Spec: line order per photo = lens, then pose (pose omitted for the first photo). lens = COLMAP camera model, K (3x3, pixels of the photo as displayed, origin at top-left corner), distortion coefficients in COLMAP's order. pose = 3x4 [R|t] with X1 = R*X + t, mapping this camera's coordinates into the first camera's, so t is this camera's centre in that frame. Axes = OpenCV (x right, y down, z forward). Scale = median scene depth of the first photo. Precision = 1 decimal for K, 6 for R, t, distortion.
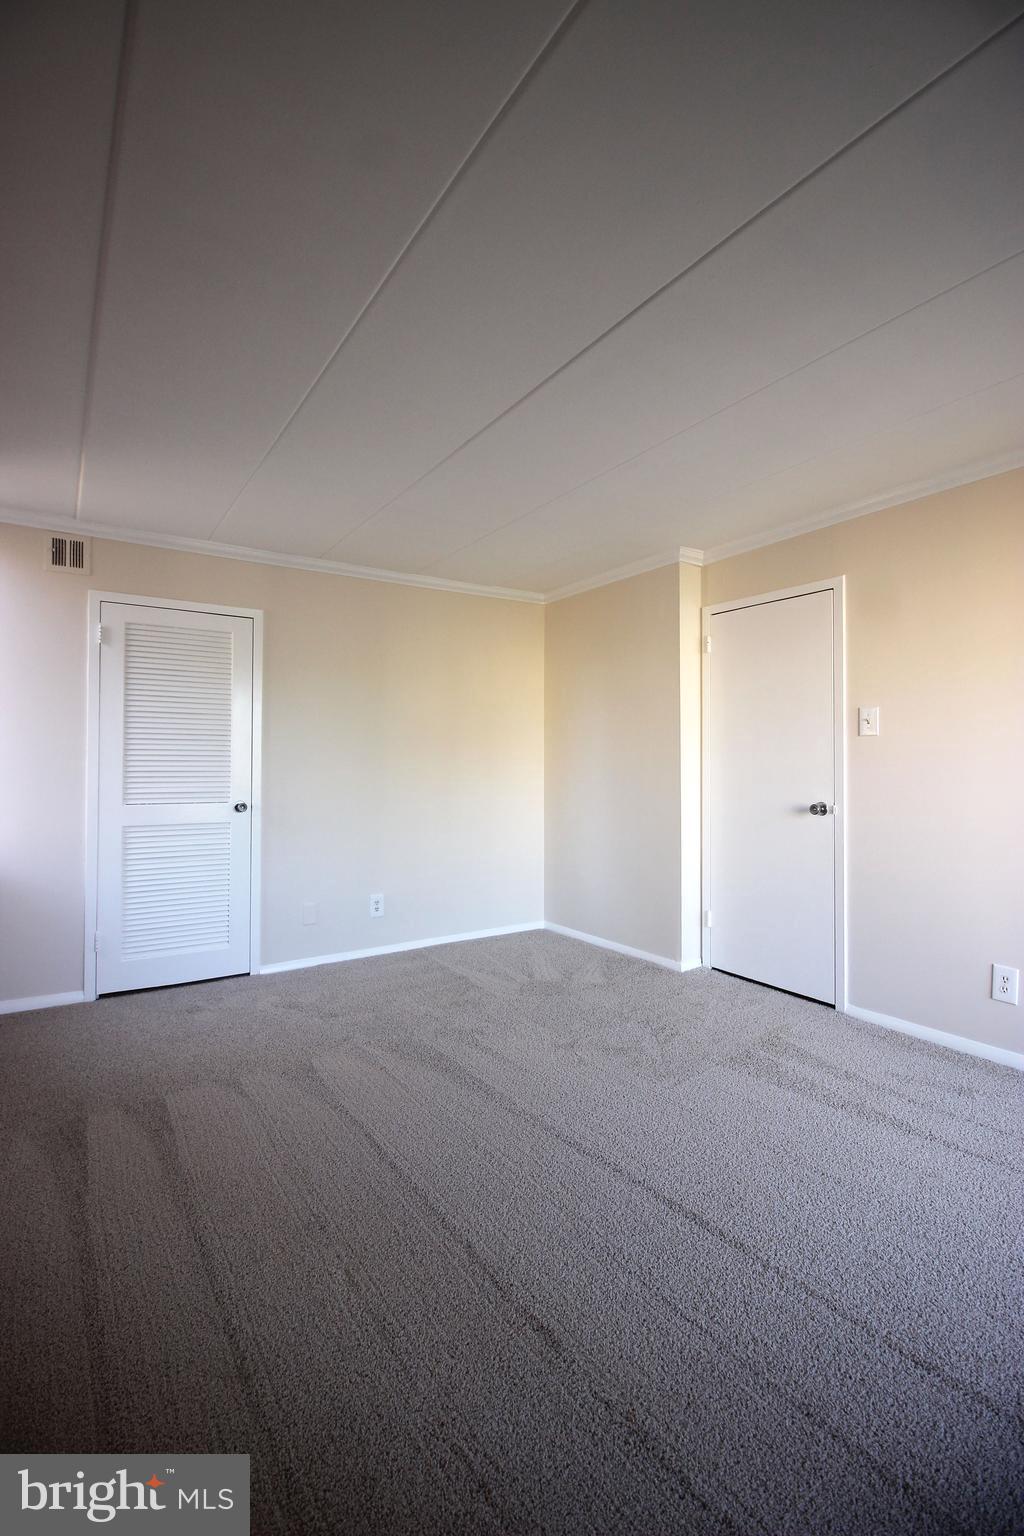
lens RADIAL K [[716.6, 0, 513.6], [0, 716.6, 763.2], [0, 0, 1]] dist [0.001353, -0.009541]
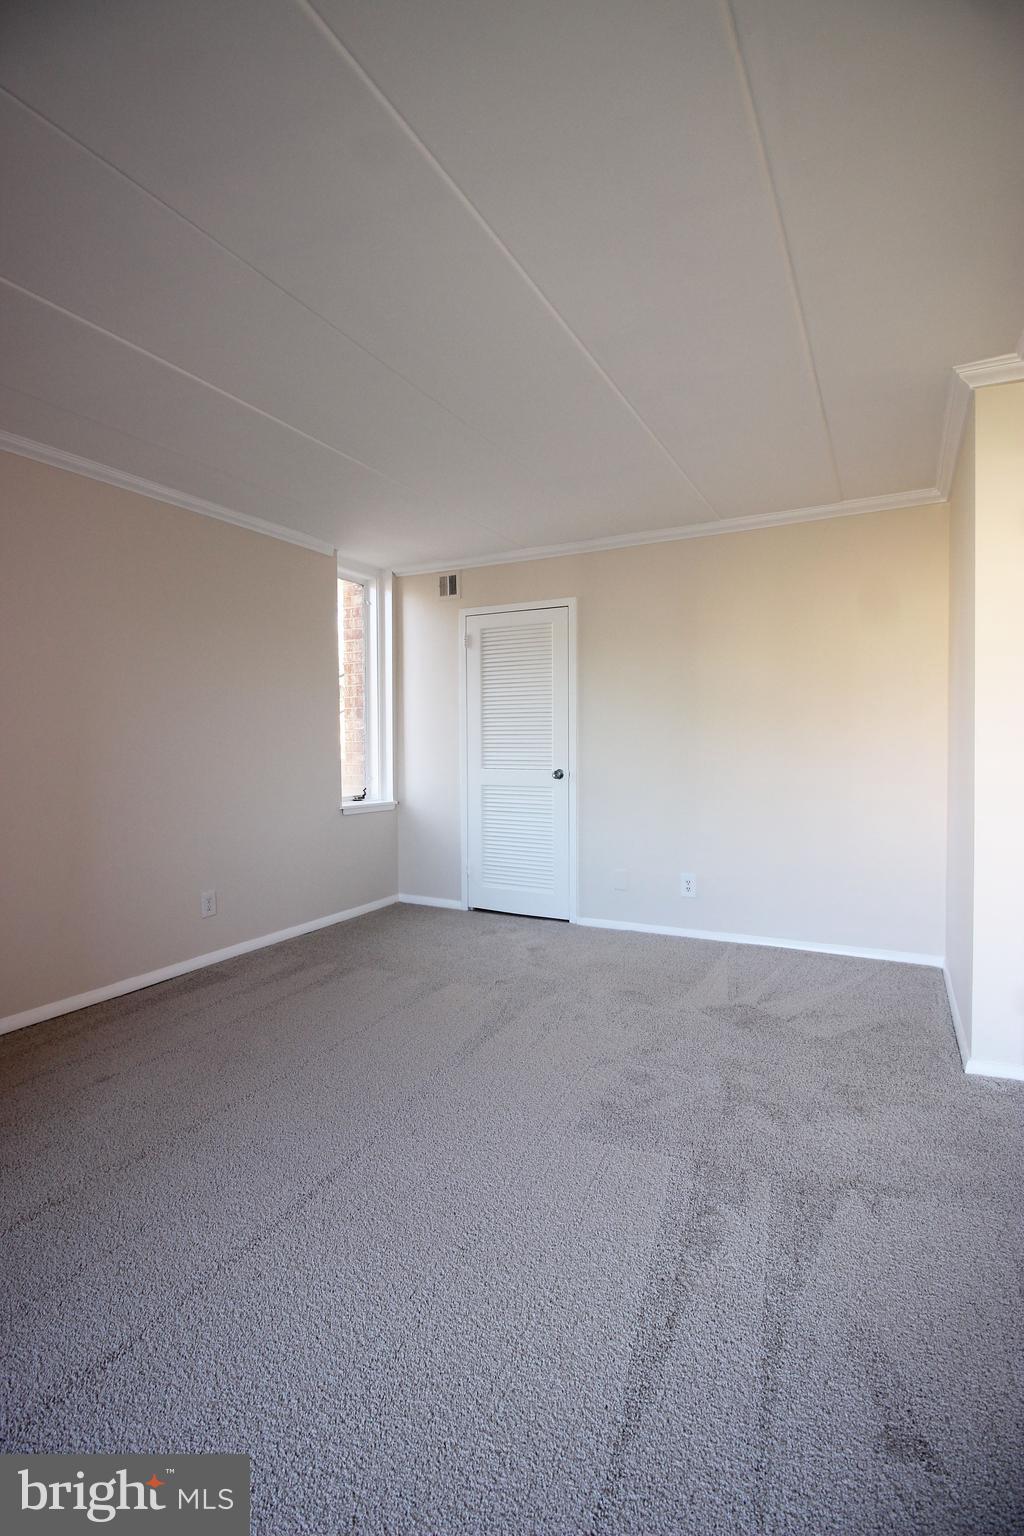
lens RADIAL K [[716.6, 0, 484.7], [0, 716.6, 761.2], [0, 0, 1]] dist [0.001353, -0.009541]
pose [[0.467150, 0.021250, -0.883923, 0.583427], [0.007638, 0.999577, 0.028066, 0.007346], [0.884145, -0.019862, 0.466790, 0.367420]]
